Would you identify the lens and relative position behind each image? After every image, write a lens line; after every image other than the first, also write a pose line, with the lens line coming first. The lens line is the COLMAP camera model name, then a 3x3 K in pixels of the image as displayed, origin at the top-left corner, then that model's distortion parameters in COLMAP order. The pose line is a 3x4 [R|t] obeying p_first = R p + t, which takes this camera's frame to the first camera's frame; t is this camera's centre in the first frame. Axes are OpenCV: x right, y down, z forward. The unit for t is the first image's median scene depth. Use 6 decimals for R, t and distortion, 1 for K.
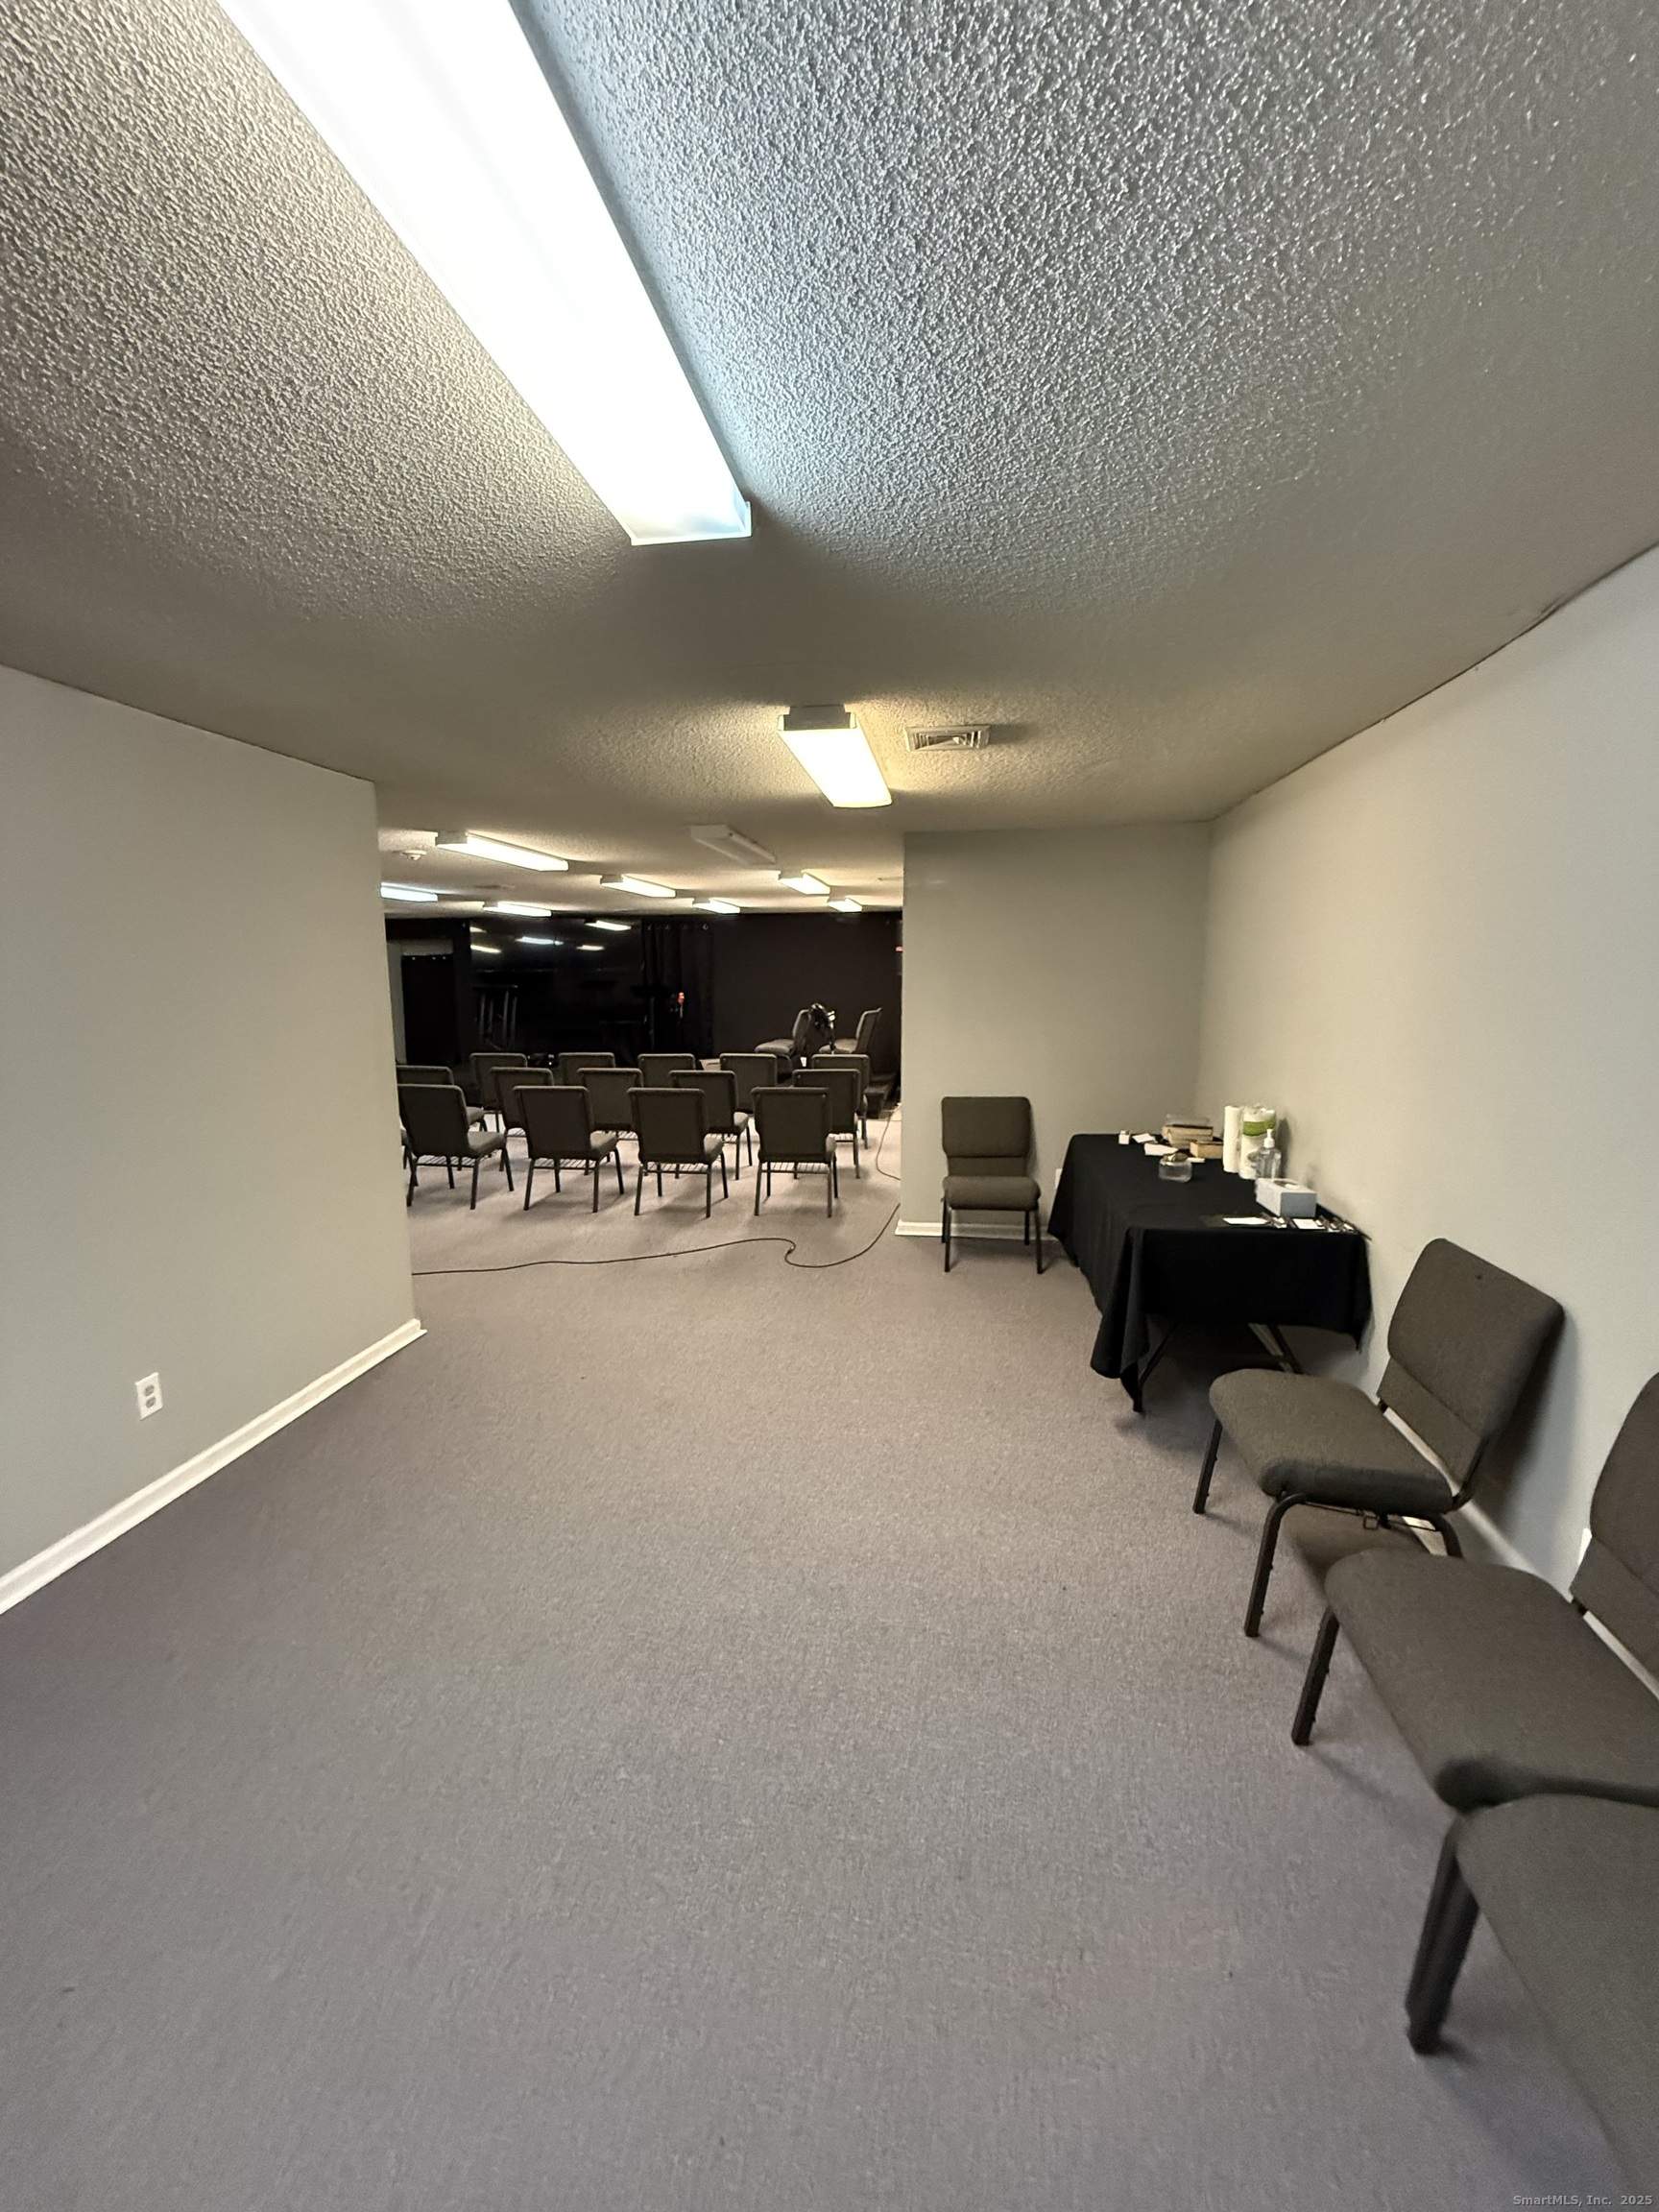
lens RADIAL K [[881.4, 0, 826.6], [0, 881.4, 1109.2], [0, 0, 1]] dist [-0.004849, 0.000987]
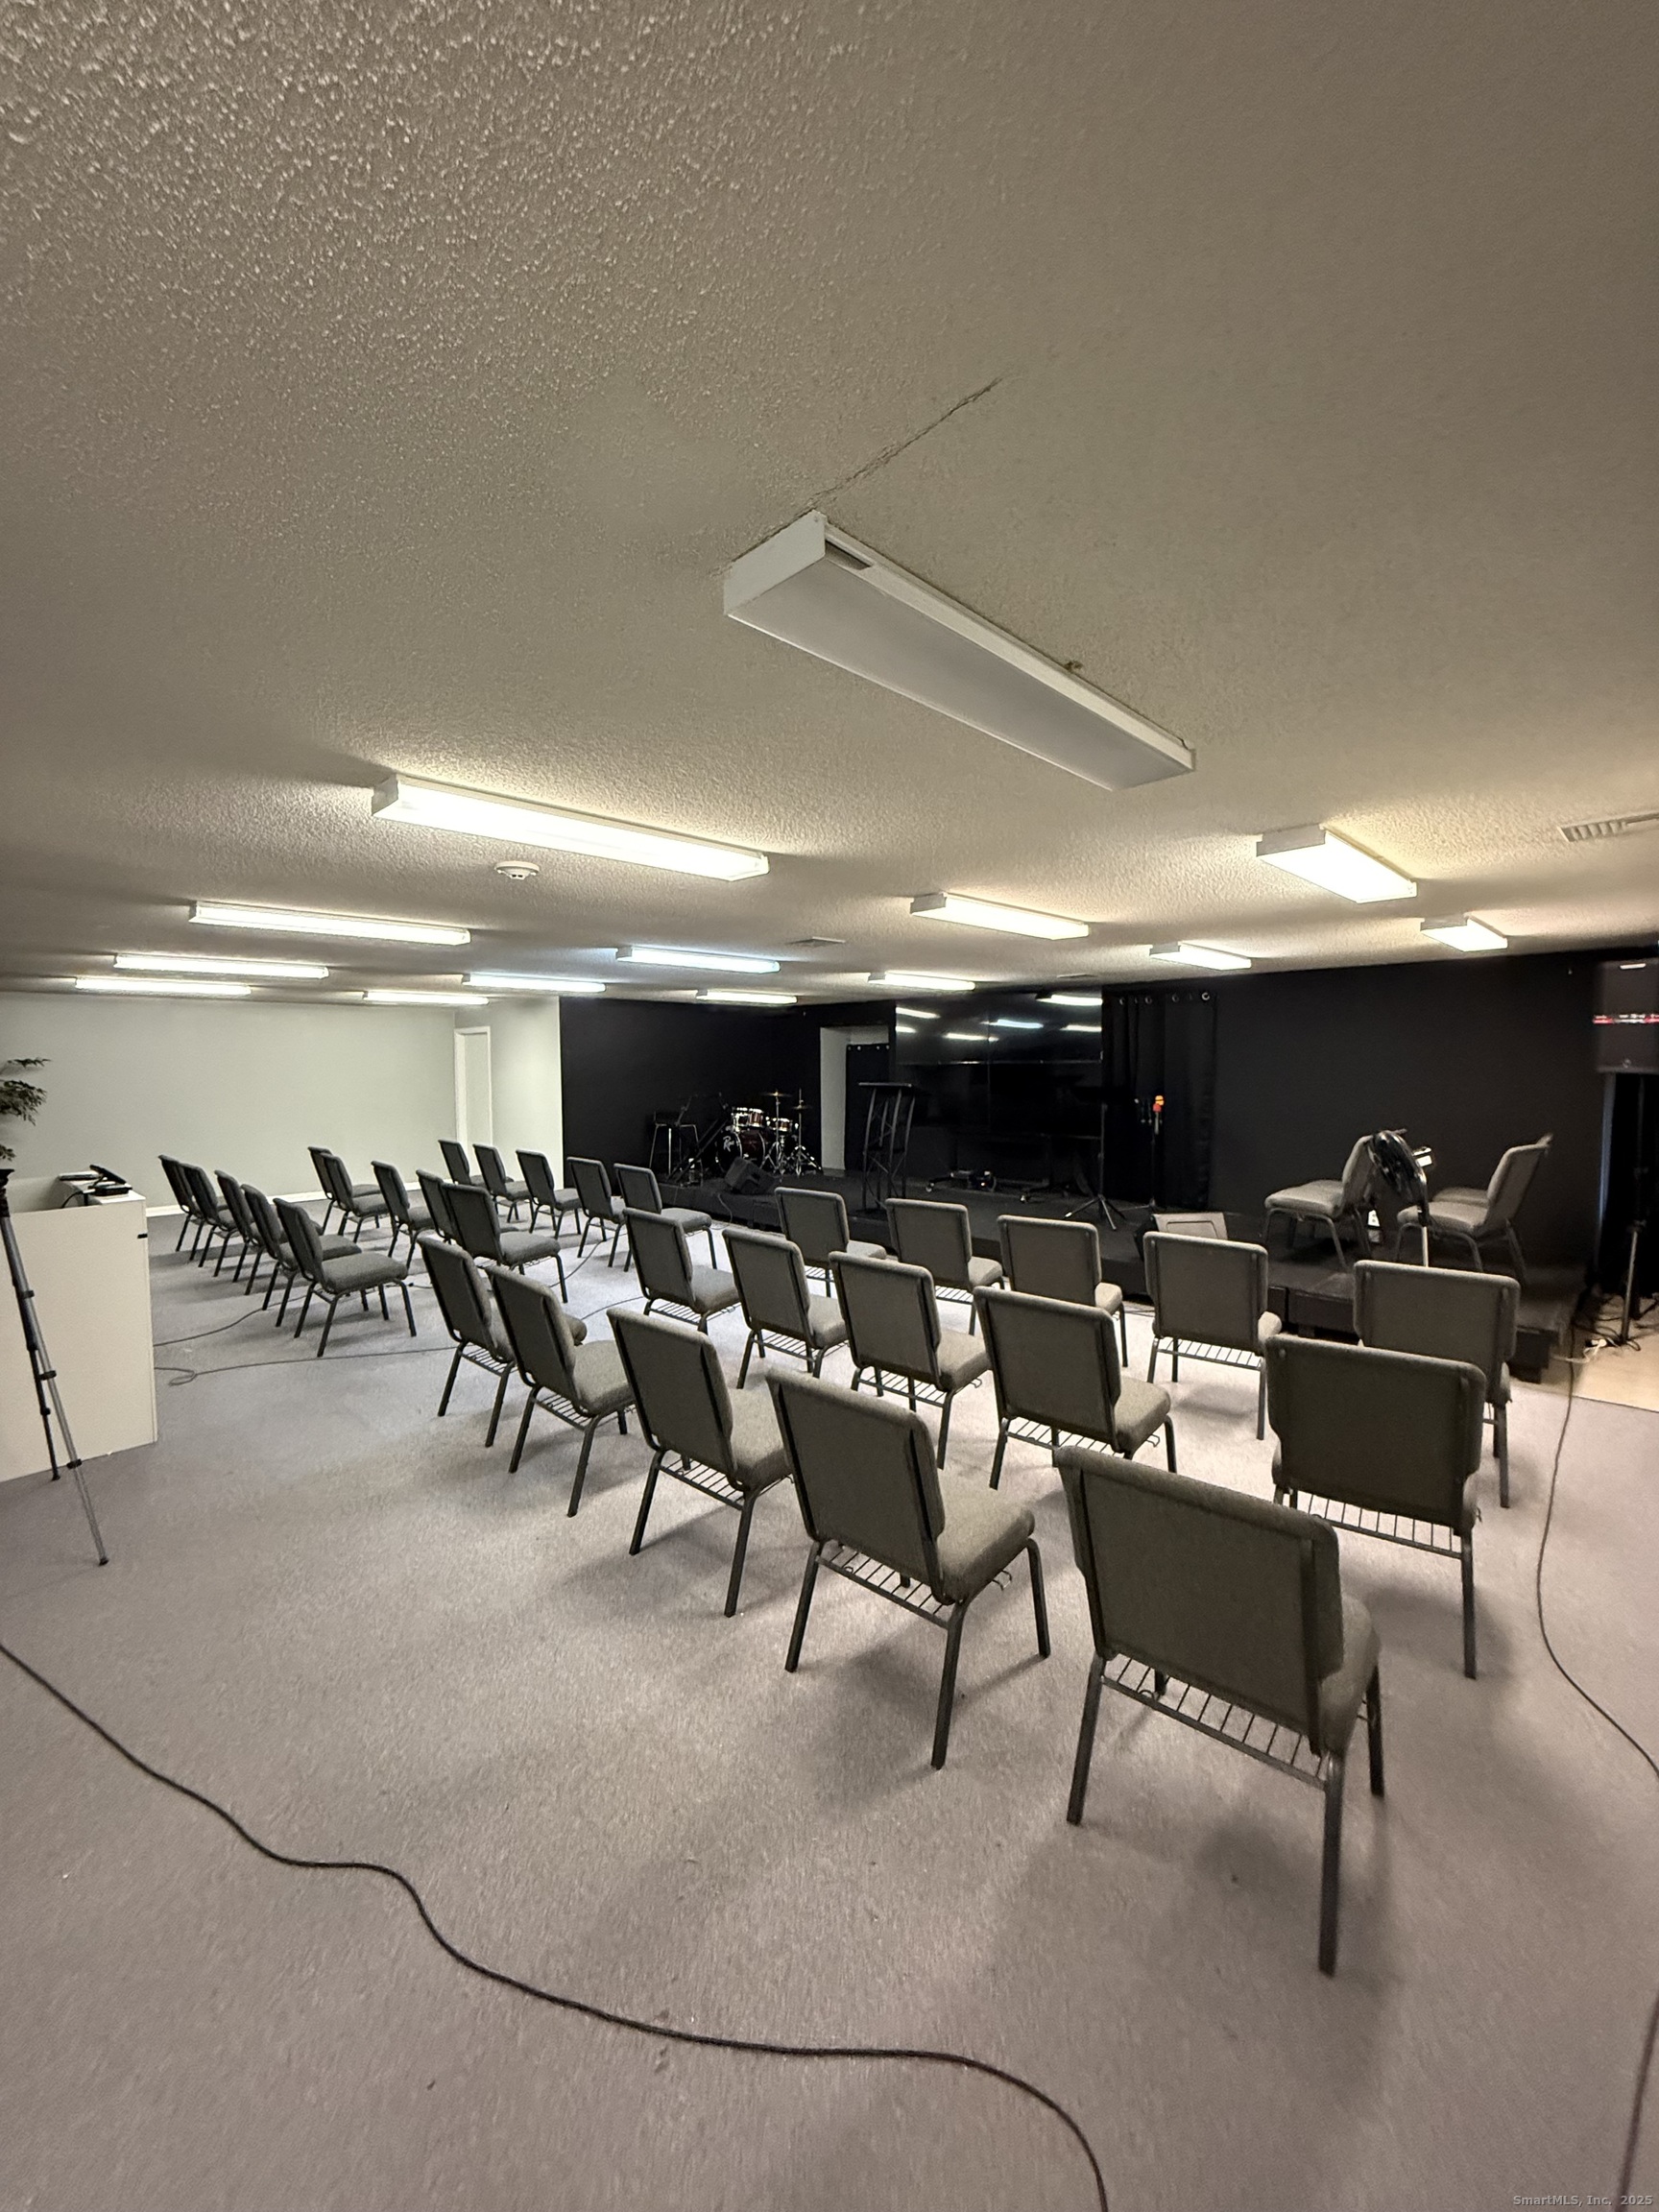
lens RADIAL K [[881.4, 0, 826.1], [0, 881.4, 1094.2], [0, 0, 1]] dist [-0.004849, 0.000987]
pose [[0.813036, 0.021597, -0.581813, 0.016288], [-0.085907, 0.992824, -0.083194, -0.060672], [0.575841, 0.117622, 0.809056, 0.346736]]
